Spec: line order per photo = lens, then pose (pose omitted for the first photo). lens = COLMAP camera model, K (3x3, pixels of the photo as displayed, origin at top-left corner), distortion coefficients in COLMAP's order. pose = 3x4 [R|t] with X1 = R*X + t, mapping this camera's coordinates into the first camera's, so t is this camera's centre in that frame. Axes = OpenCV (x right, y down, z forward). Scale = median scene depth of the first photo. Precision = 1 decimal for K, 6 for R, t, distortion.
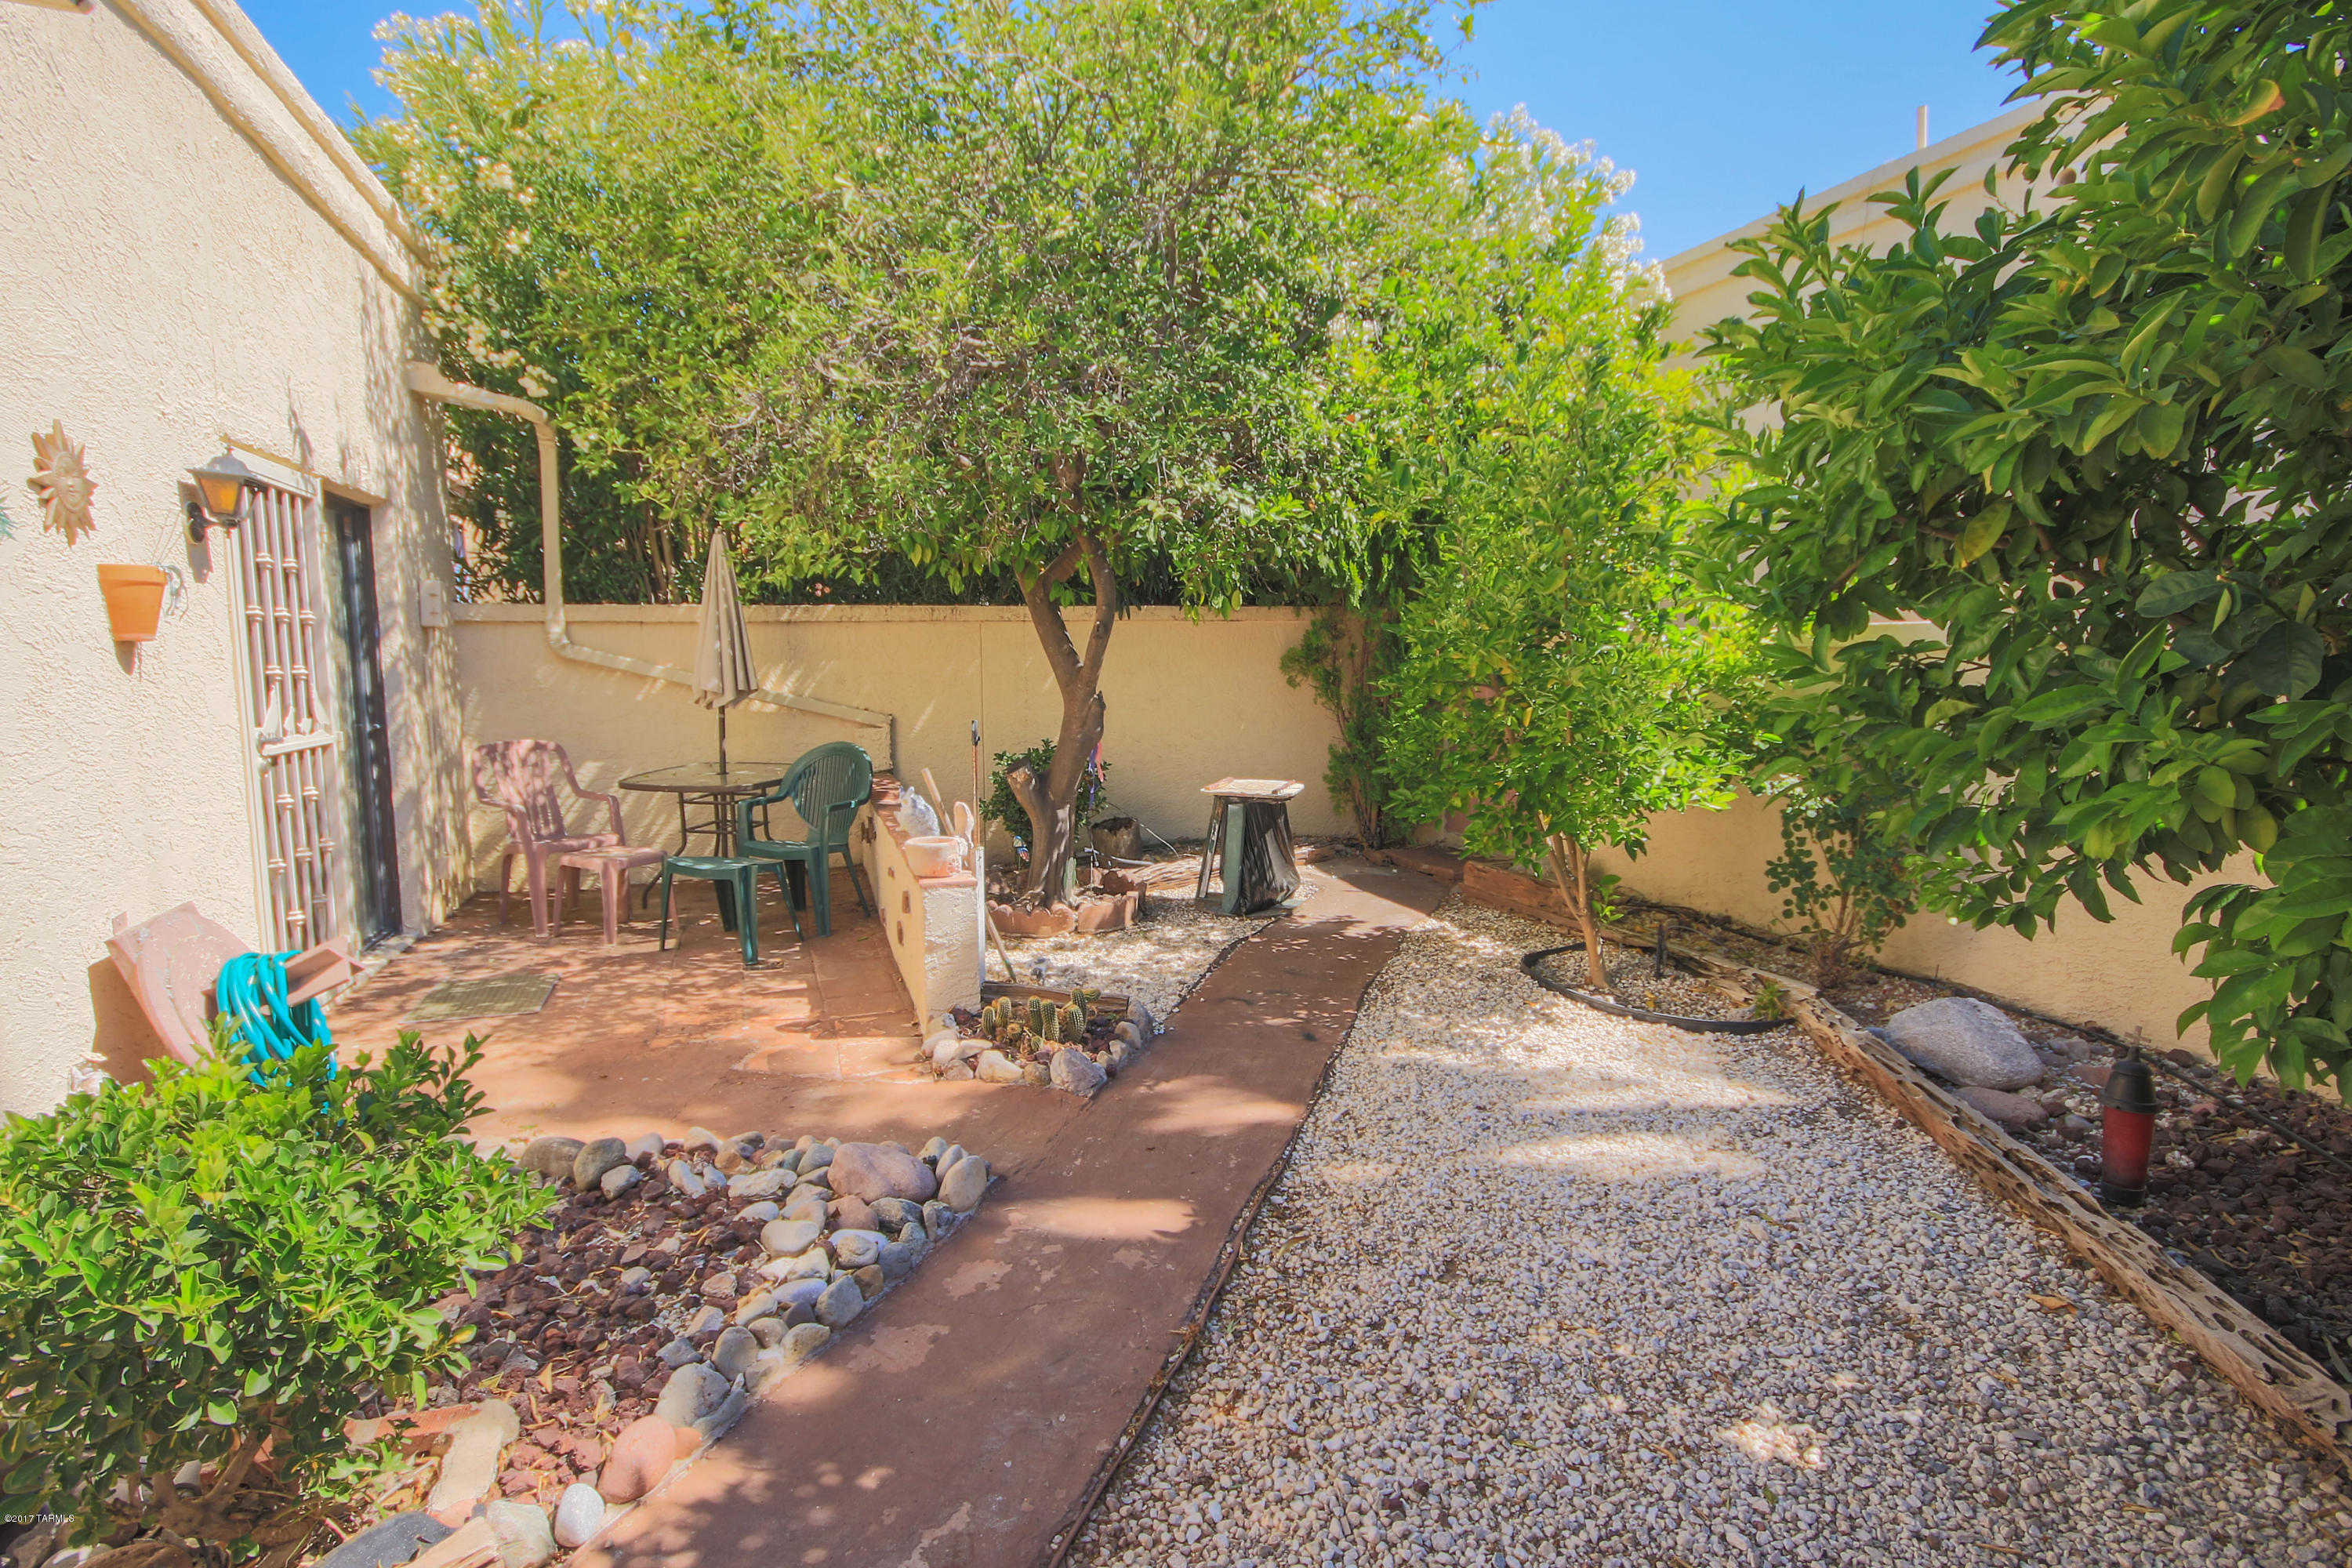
lens RADIAL K [[1087.9, 0, 1176.1], [0, 1087.9, 794.1], [0, 0, 1]] dist [0.002939, 0.000490]
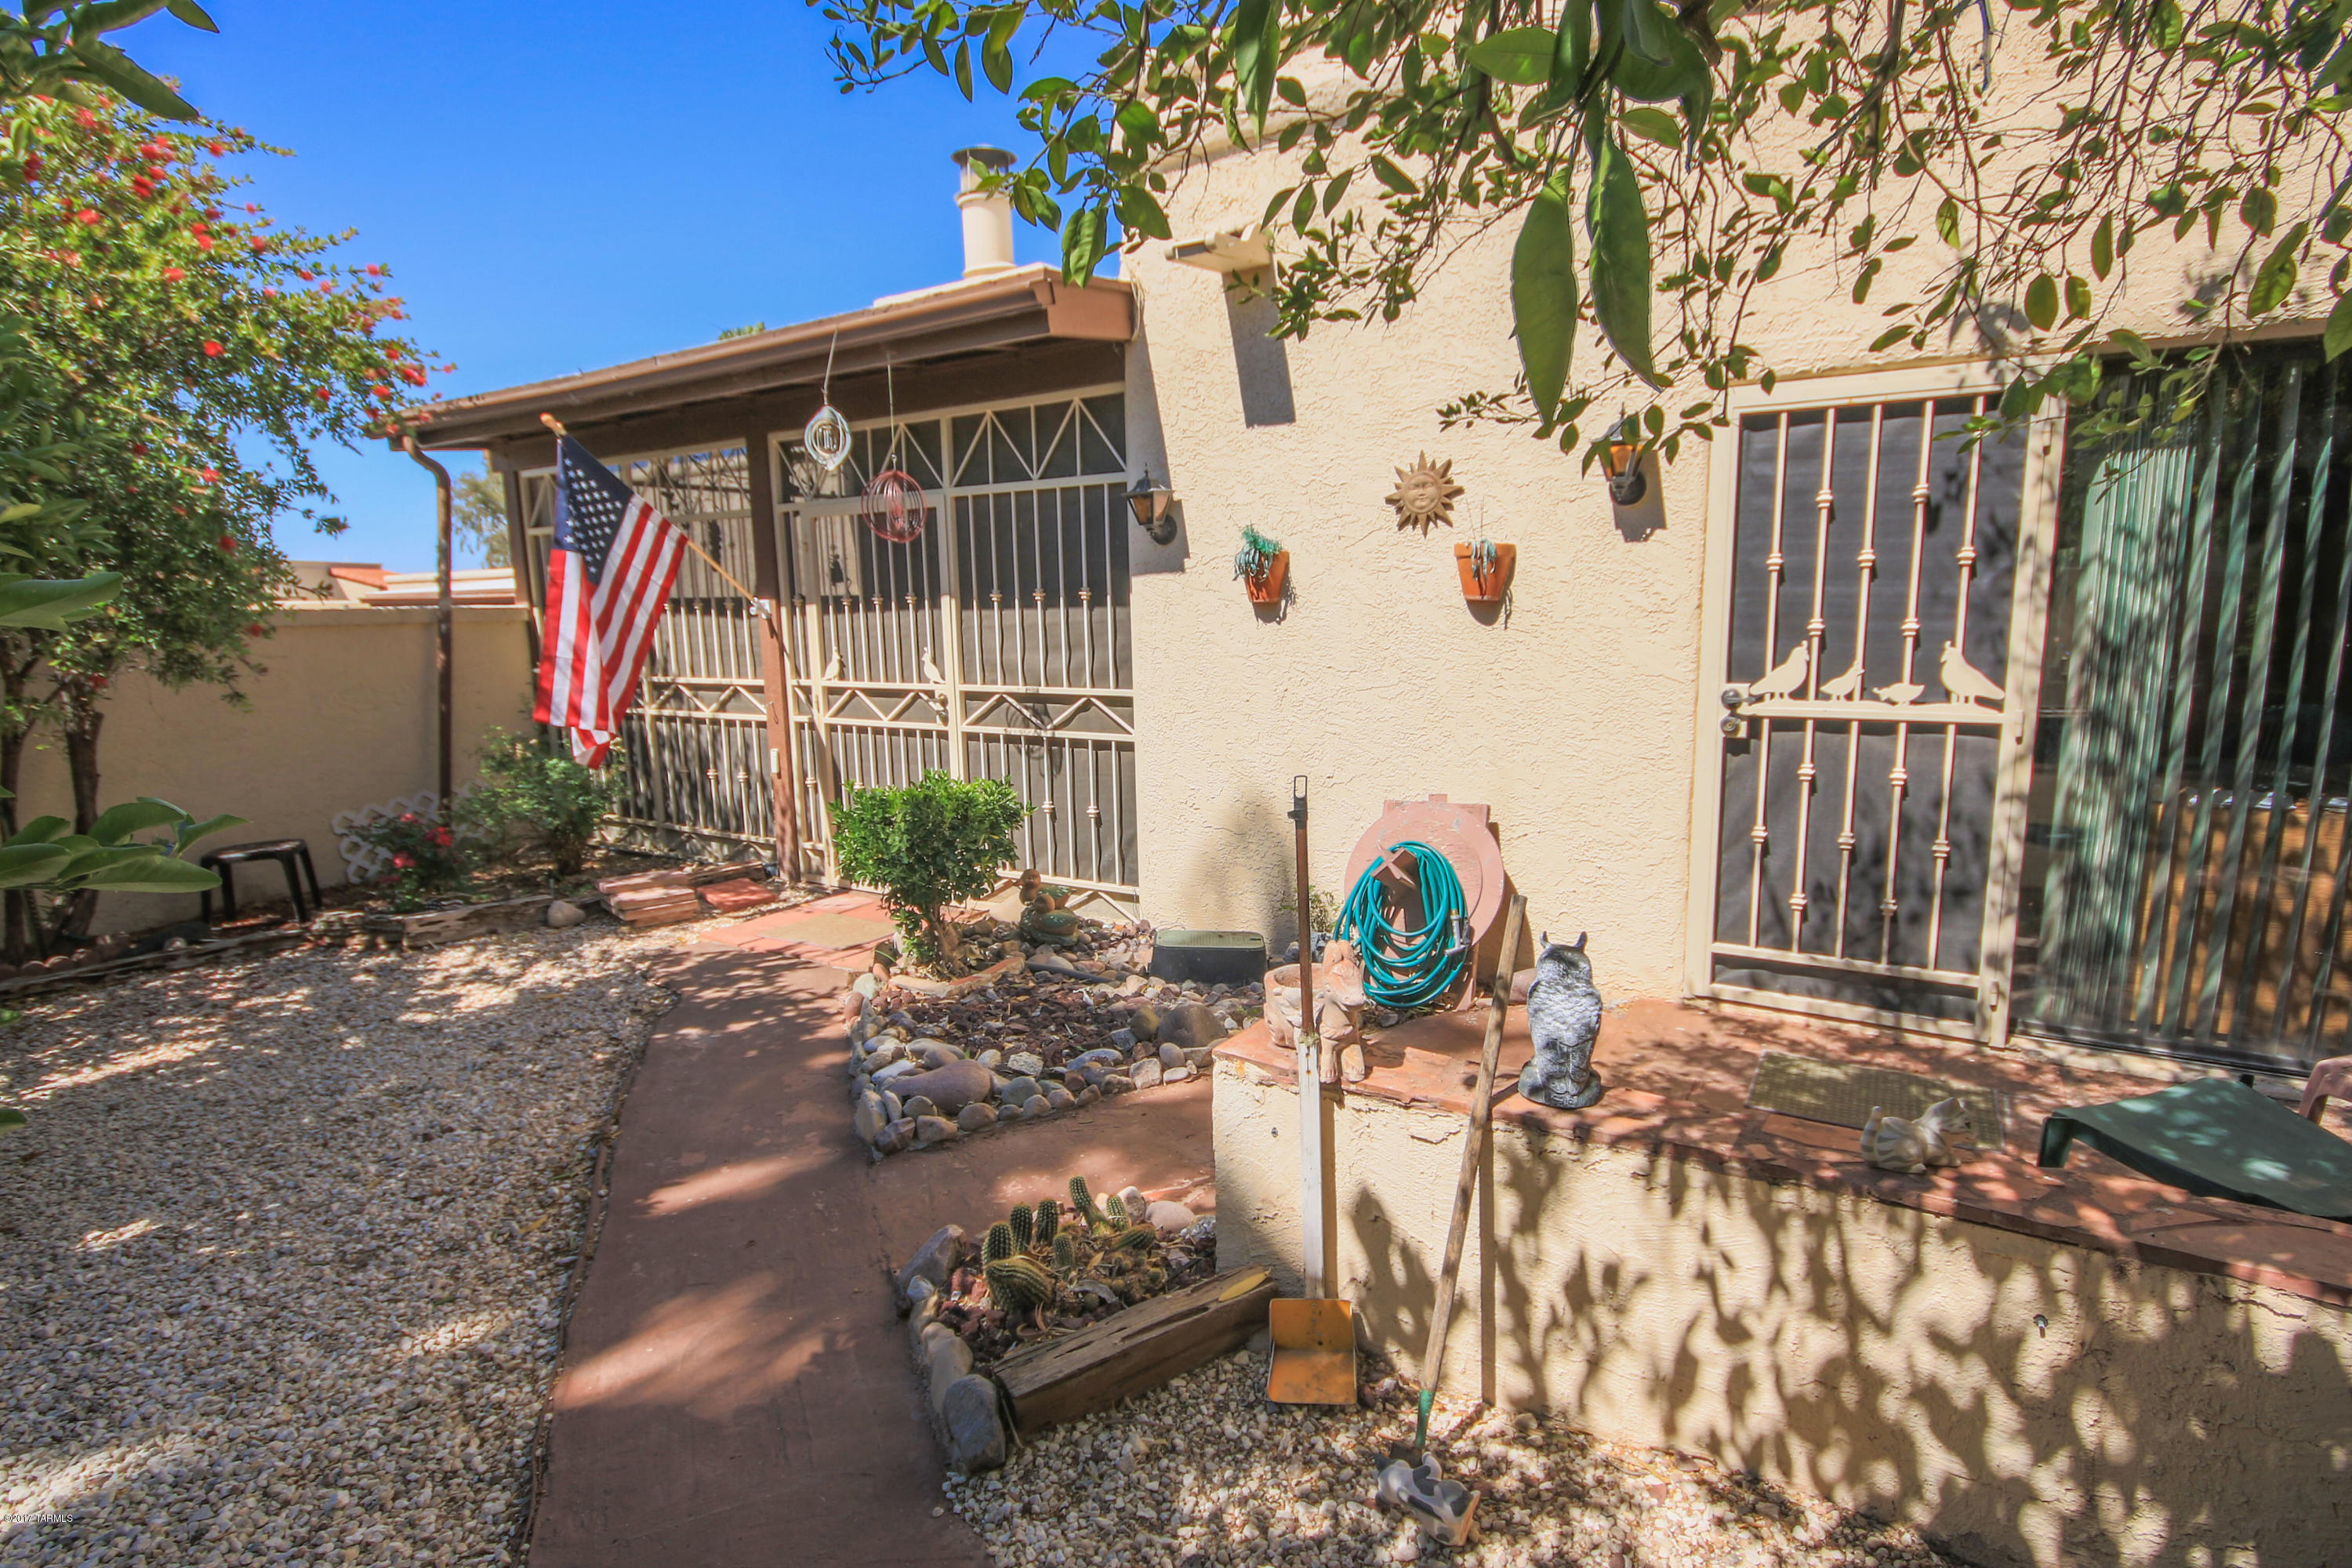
lens RADIAL K [[1087.9, 0, 1176.1], [0, 1087.9, 794.1], [0, 0, 1]] dist [0.002939, 0.000490]
pose [[-0.775166, 0.134644, -0.617242, 0.190166], [-0.051400, 0.960344, 0.274039, -0.253507], [0.629663, 0.244152, -0.737506, 1.744990]]
